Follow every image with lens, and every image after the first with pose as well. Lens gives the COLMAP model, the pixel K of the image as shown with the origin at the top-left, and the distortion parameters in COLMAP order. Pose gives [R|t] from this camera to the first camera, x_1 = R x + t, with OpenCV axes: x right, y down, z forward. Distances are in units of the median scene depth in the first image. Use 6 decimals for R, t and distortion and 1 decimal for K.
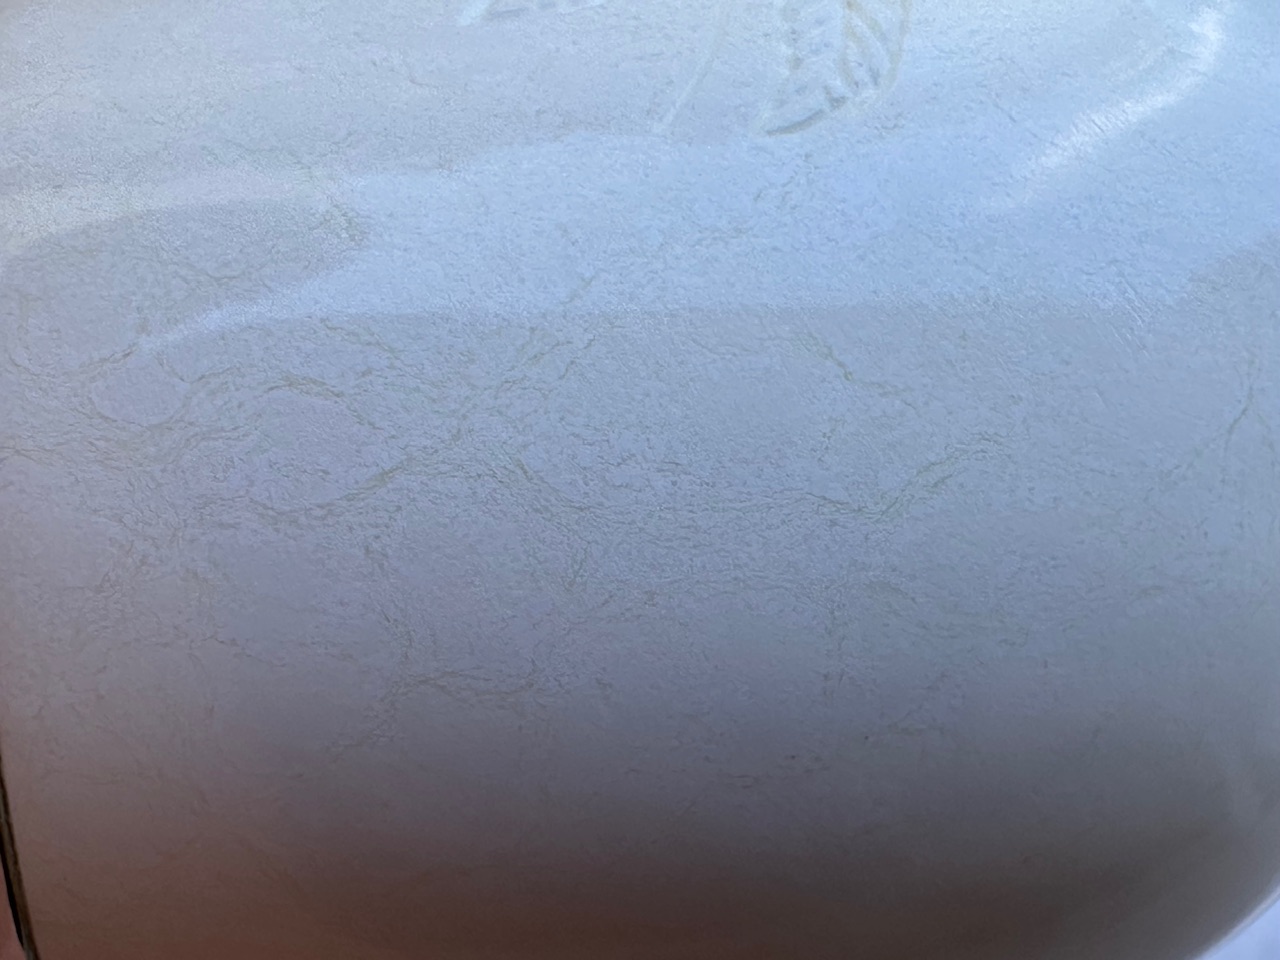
lens RADIAL K [[1798.6, 0, 640.0], [0, 1798.6, 480.0], [0, 0, 1]] dist [-0.007117, 0.041670]
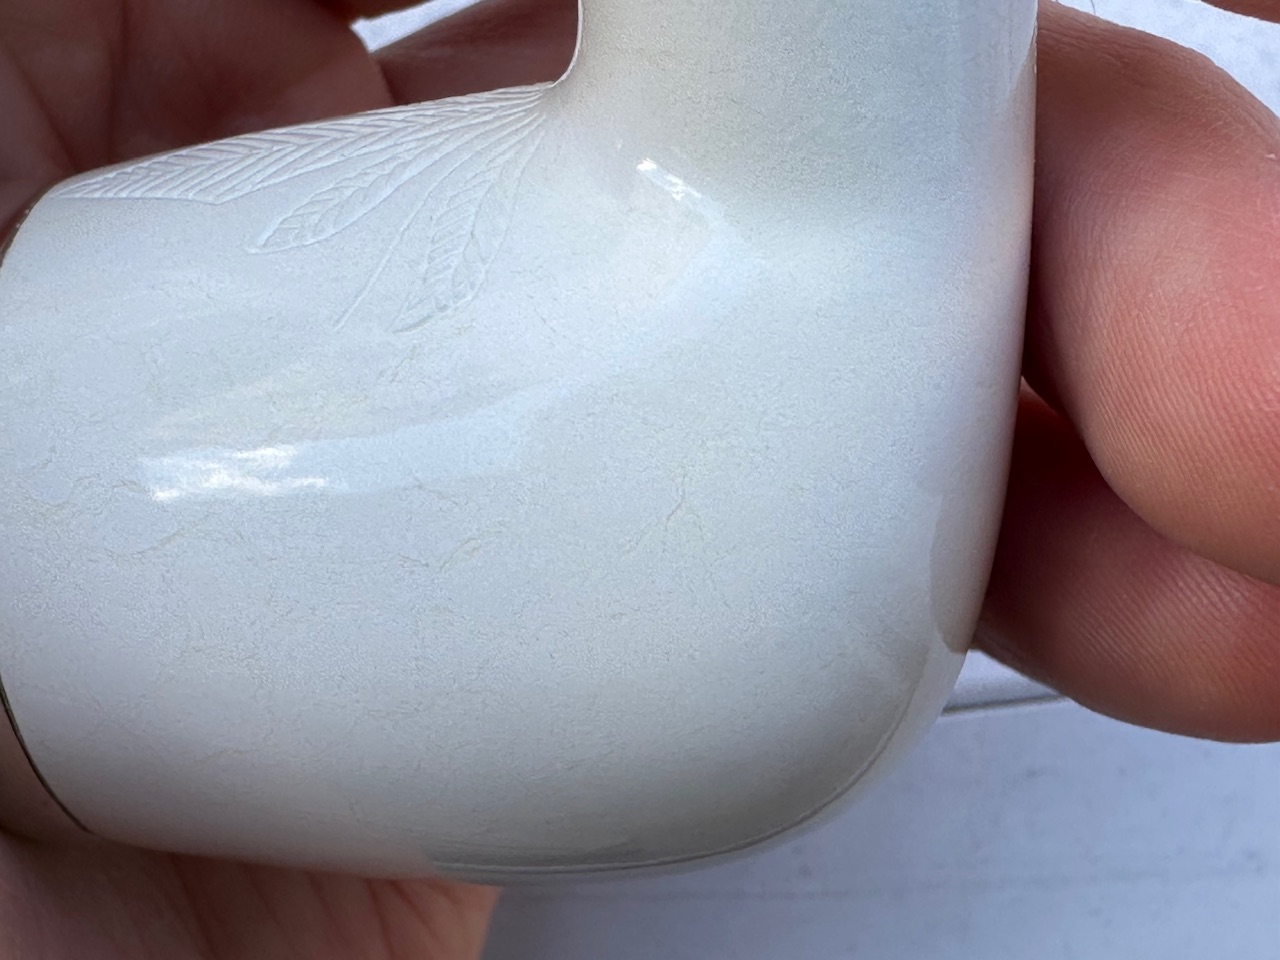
lens RADIAL K [[1798.6, 0, 640.0], [0, 1798.6, 480.0], [0, 0, 1]] dist [-0.007117, 0.041670]
pose [[0.959427, 0.031551, -0.280185, 0.798308], [0.004229, 0.991997, 0.126188, -0.280192], [0.281924, -0.122253, 0.951616, -0.559019]]
